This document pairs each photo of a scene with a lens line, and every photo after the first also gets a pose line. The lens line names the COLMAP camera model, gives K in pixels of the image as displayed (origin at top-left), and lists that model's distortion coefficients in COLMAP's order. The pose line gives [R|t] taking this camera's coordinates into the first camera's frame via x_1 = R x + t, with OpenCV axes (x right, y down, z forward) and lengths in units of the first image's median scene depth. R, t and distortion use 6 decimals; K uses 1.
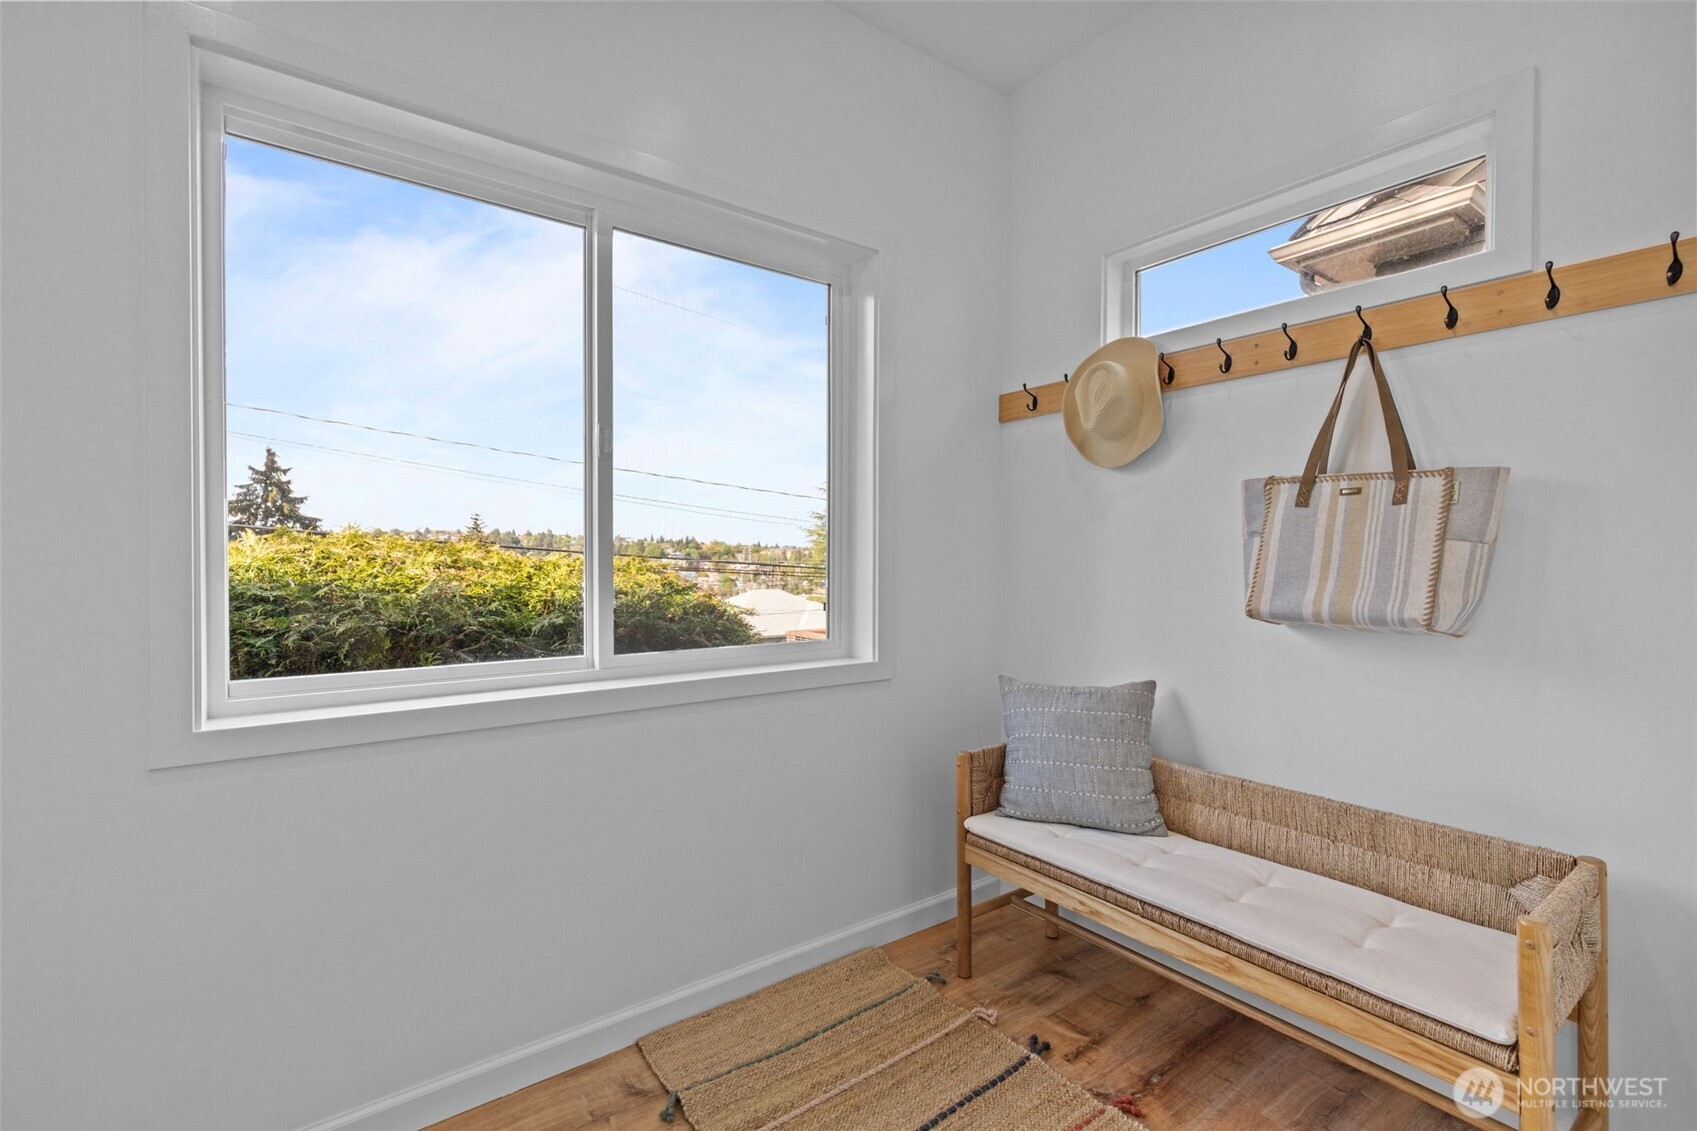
lens RADIAL K [[762.2, 0, 859.1], [0, 762.2, 556.2], [0, 0, 1]] dist [-0.000518, -0.000070]
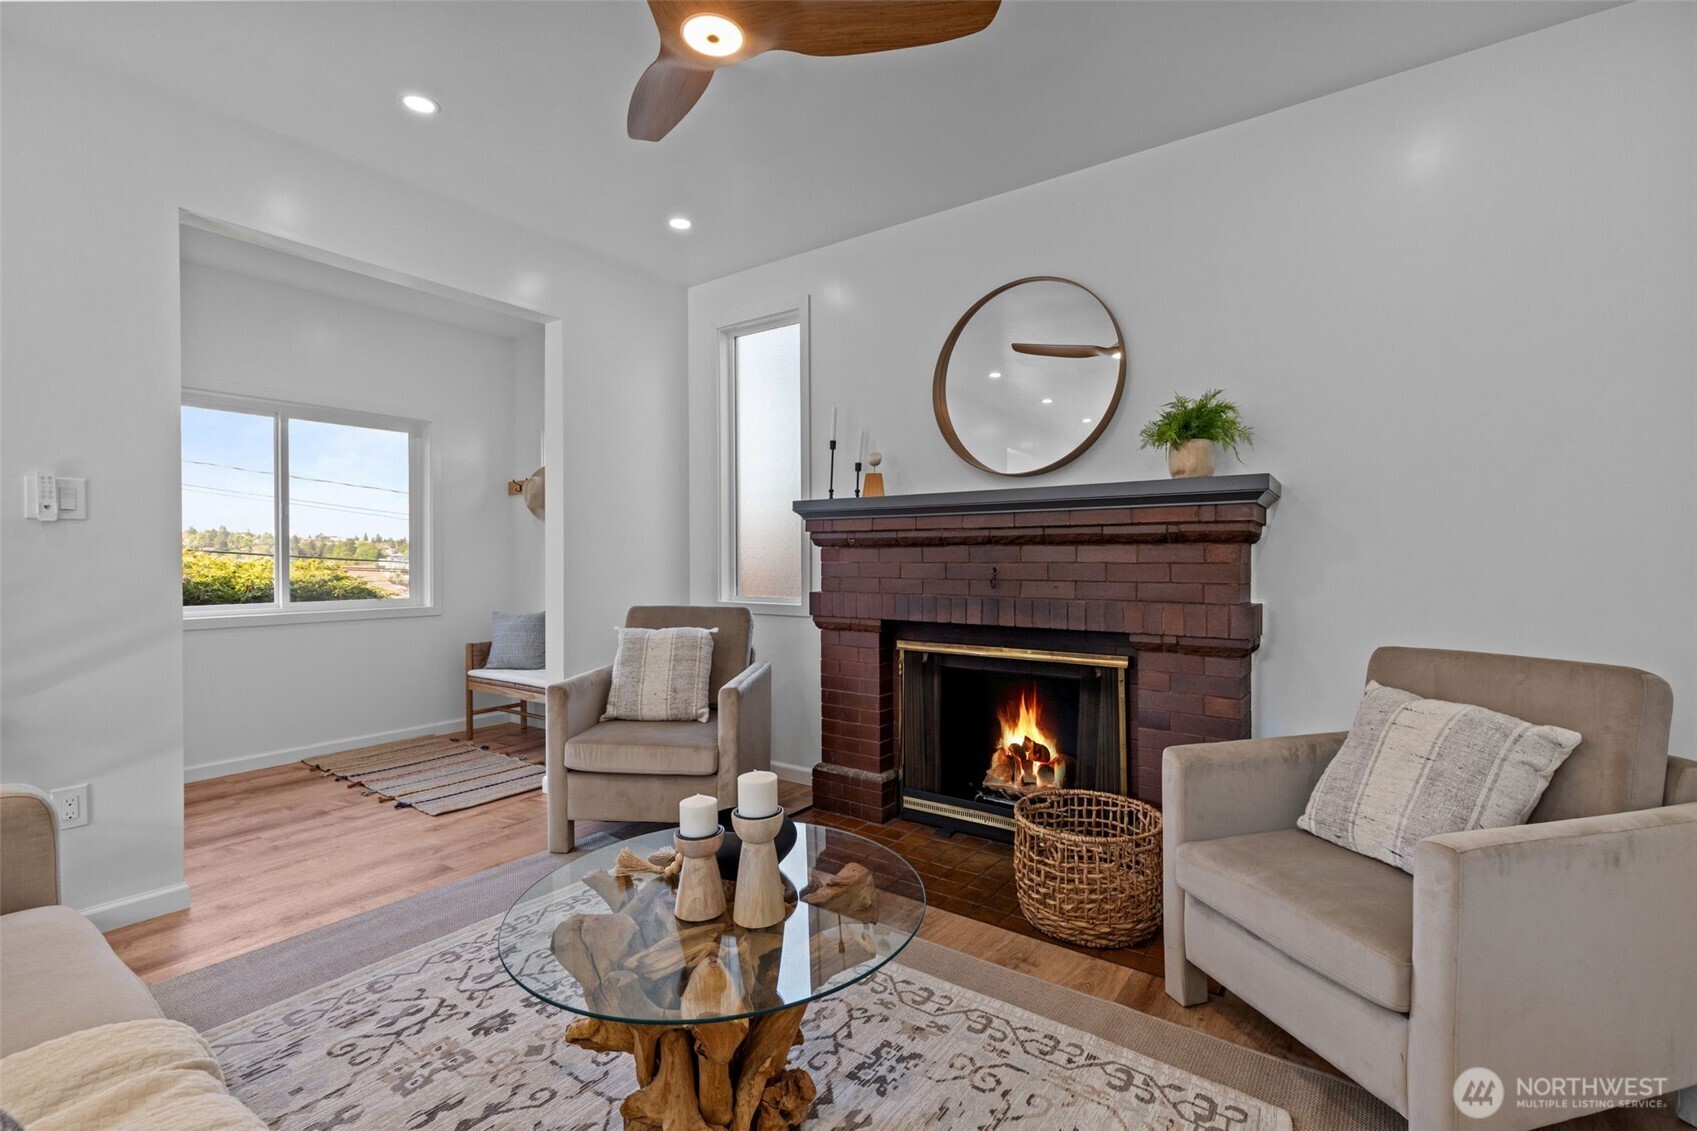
lens RADIAL K [[762.2, 0, 859.1], [0, 762.2, 556.2], [0, 0, 1]] dist [-0.000518, -0.000070]
pose [[0.952505, -0.001683, 0.304517, 0.519254], [0.002093, 0.999997, -0.001022, -0.002862], [-0.304515, 0.001611, 0.952506, -1.450010]]
